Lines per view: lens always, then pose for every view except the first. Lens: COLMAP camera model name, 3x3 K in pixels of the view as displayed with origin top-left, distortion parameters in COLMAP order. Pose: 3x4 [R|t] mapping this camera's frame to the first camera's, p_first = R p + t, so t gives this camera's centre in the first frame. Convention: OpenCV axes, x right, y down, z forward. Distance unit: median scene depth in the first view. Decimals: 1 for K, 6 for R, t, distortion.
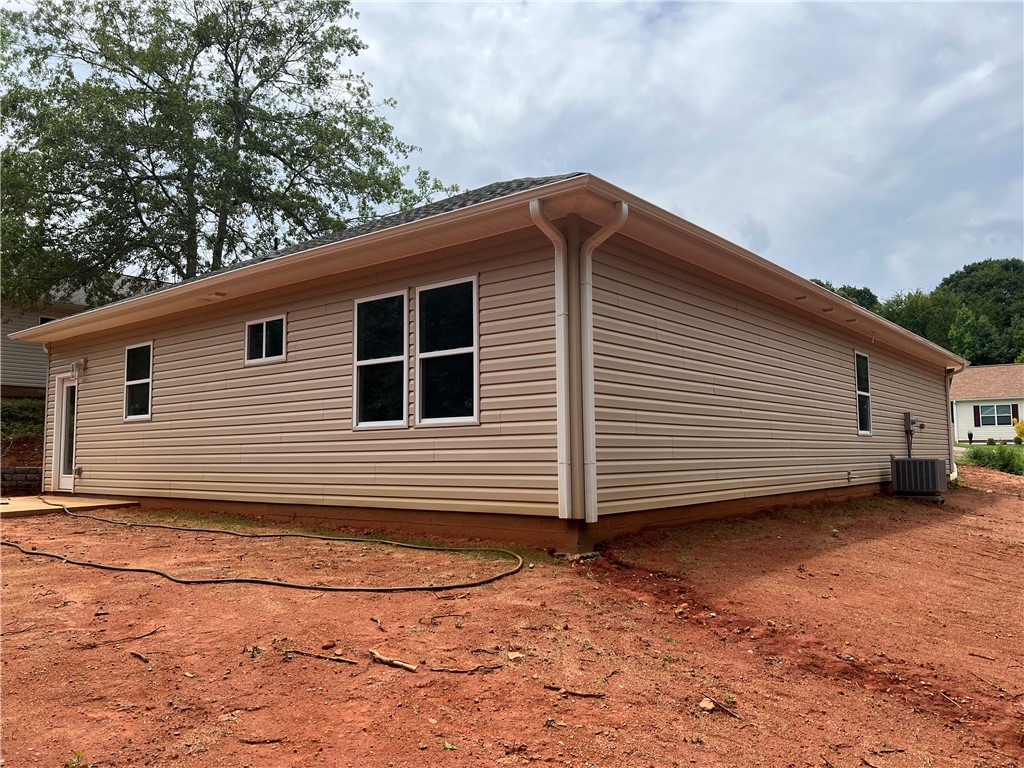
lens RADIAL K [[772.0, 0, 506.3], [0, 772.0, 392.8], [0, 0, 1]] dist [0.065633, -0.083719]
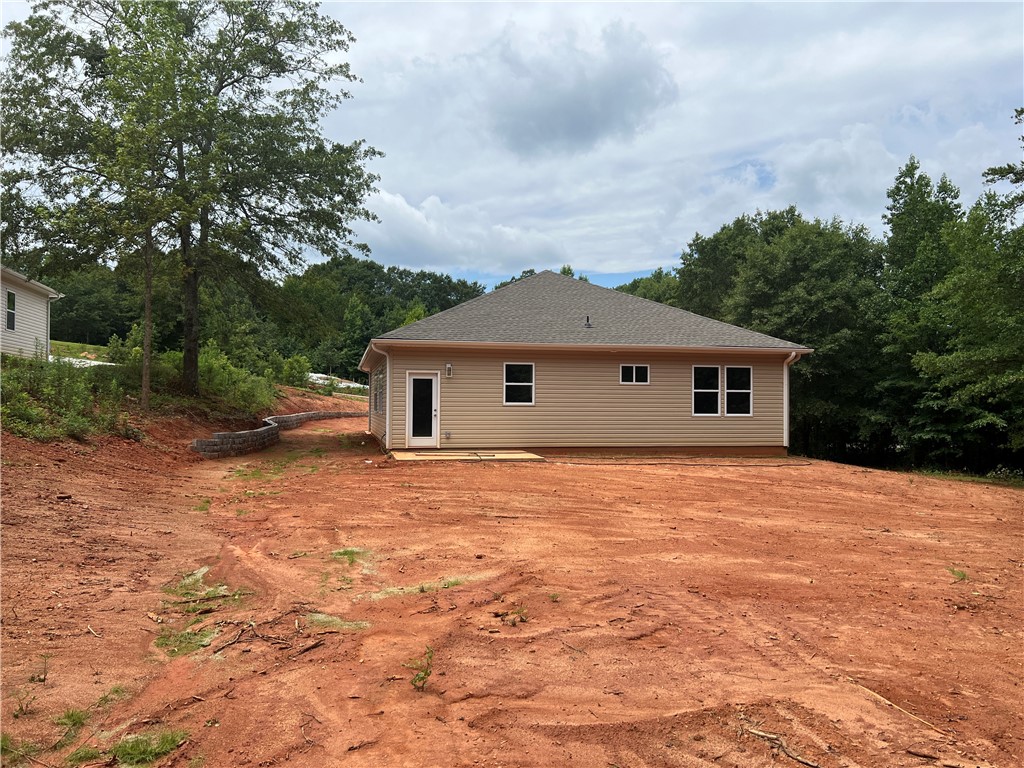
lens RADIAL K [[772.0, 0, 506.3], [0, 772.0, 392.8], [0, 0, 1]] dist [0.065633, -0.083719]
pose [[0.636784, 0.025556, 0.770618, -2.558818], [-0.072800, 0.996978, 0.027094, -0.054784], [-0.767598, -0.073354, 0.636721, -0.149107]]
